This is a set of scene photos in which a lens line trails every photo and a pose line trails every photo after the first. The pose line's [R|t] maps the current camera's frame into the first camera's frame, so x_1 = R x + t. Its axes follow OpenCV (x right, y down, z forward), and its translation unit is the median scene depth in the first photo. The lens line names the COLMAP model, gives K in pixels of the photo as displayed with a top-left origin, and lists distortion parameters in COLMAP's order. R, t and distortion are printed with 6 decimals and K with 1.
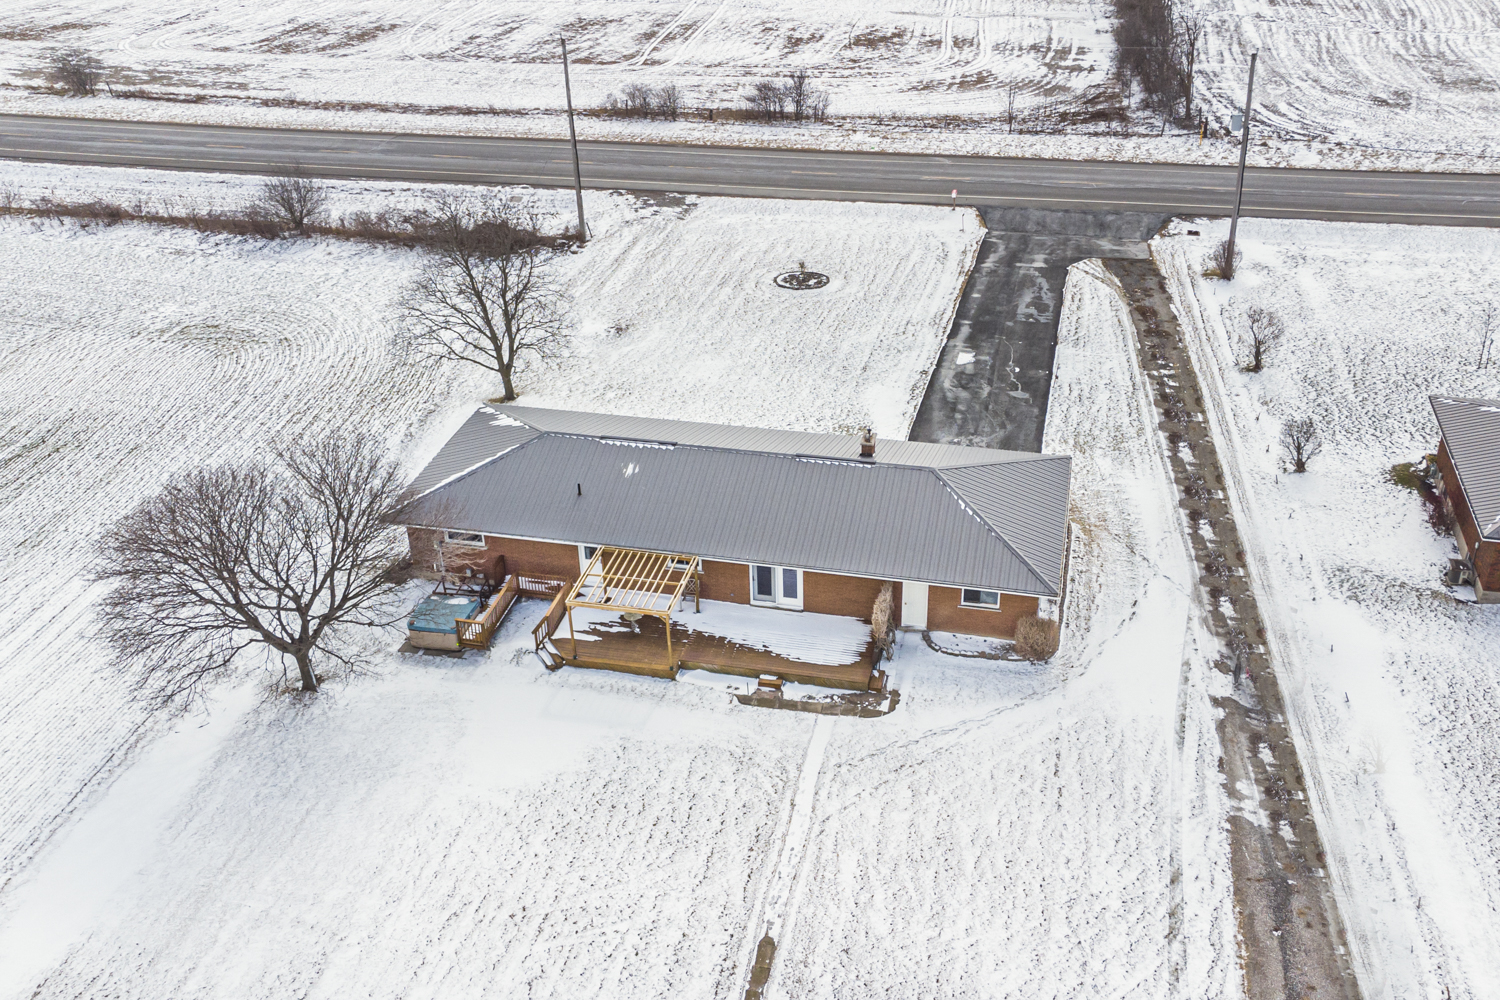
lens RADIAL K [[1428.8, 0, 766.0], [0, 1428.8, 500.3], [0, 0, 1]] dist [0.113561, -0.266004]
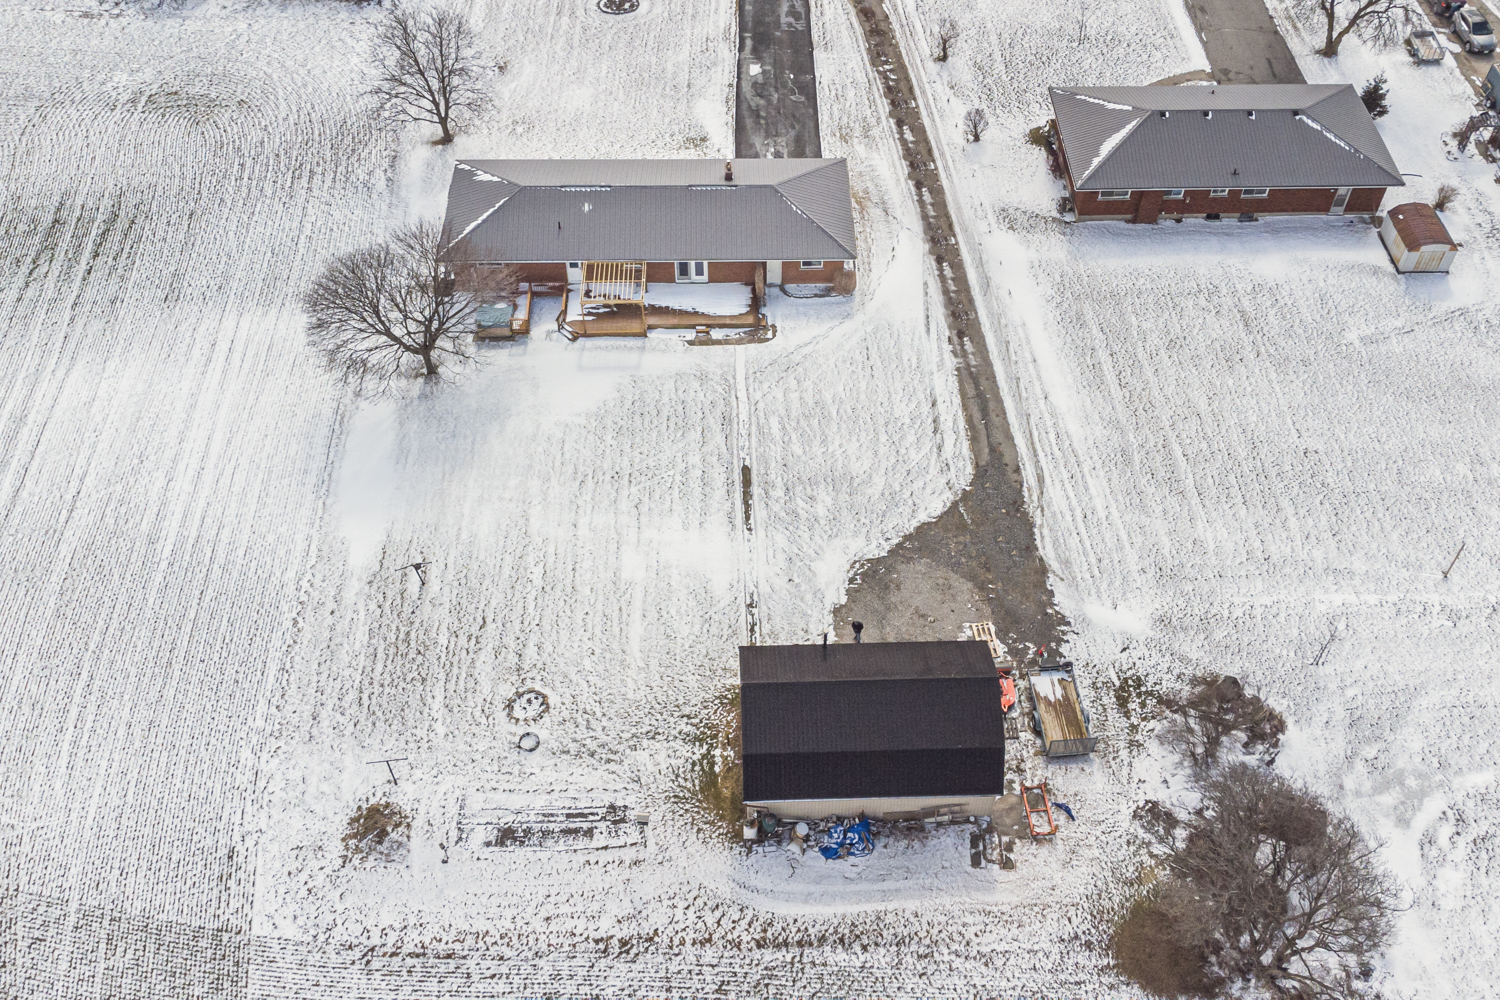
lens RADIAL K [[1412.7, 0, 779.6], [0, 1412.7, 493.2], [0, 0, 1]] dist [0.135408, -0.407477]
pose [[0.966959, -0.171806, 0.188342, -0.249712], [0.103462, 0.939689, 0.326006, -0.224994], [-0.232993, -0.295748, 0.926416, -0.640312]]
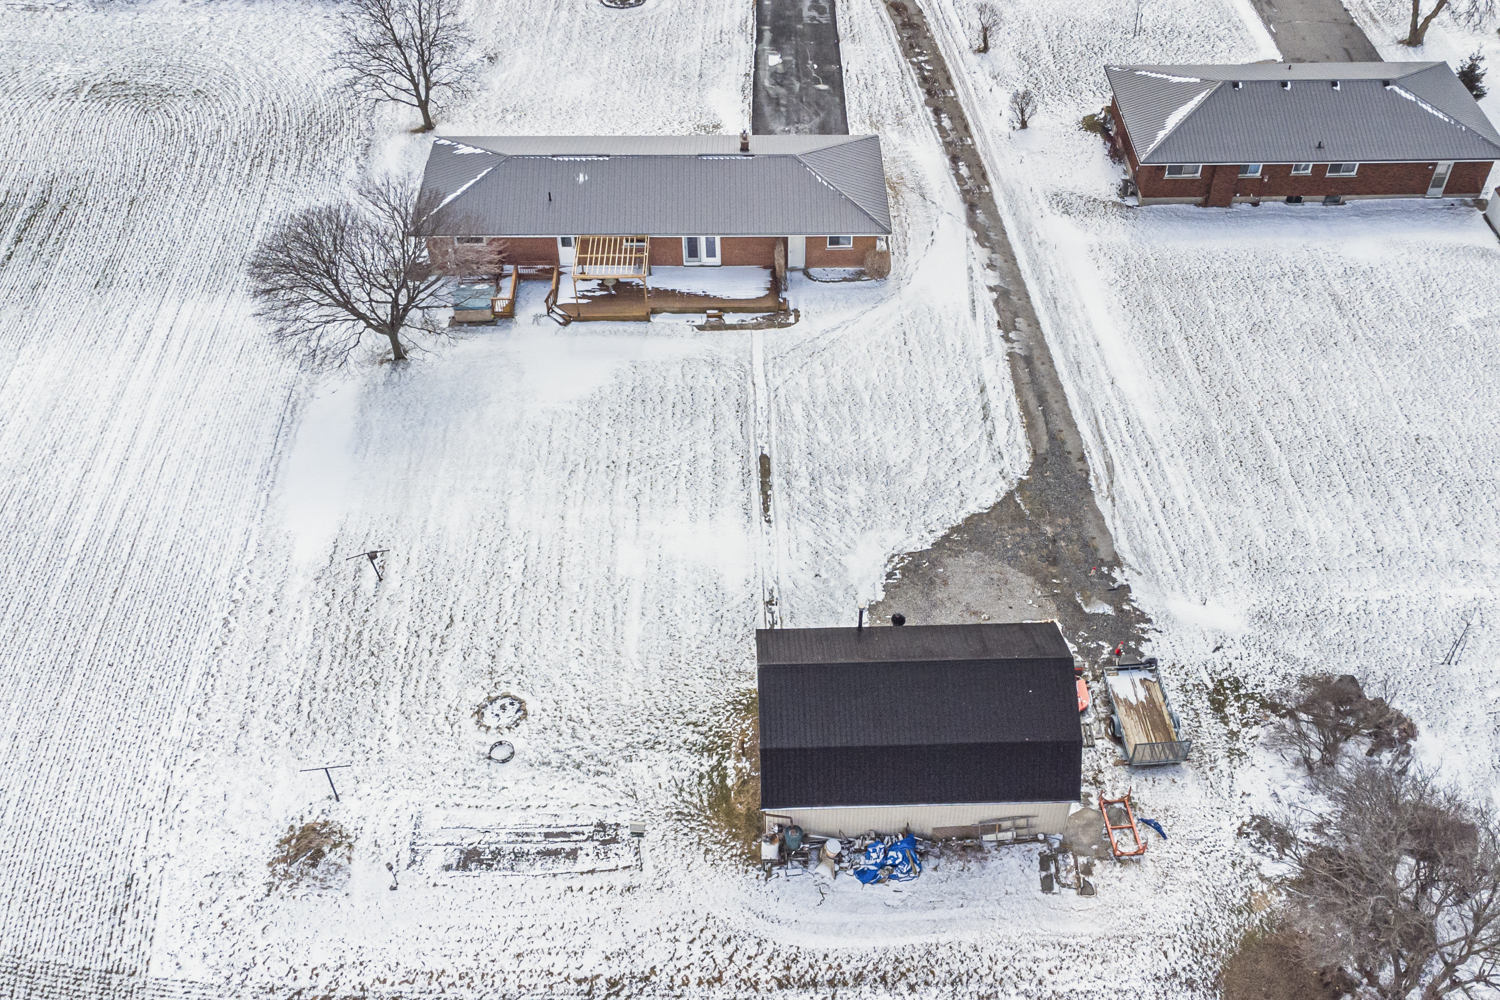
lens RADIAL K [[1467.2, 0, 805.7], [0, 1467.2, 567.7], [0, 0, 1]] dist [0.111897, -0.259015]
pose [[0.965813, -0.161961, 0.202421, -0.246568], [0.103841, 0.957140, 0.270371, -0.025936], [-0.237535, -0.240108, 0.941236, -0.520801]]
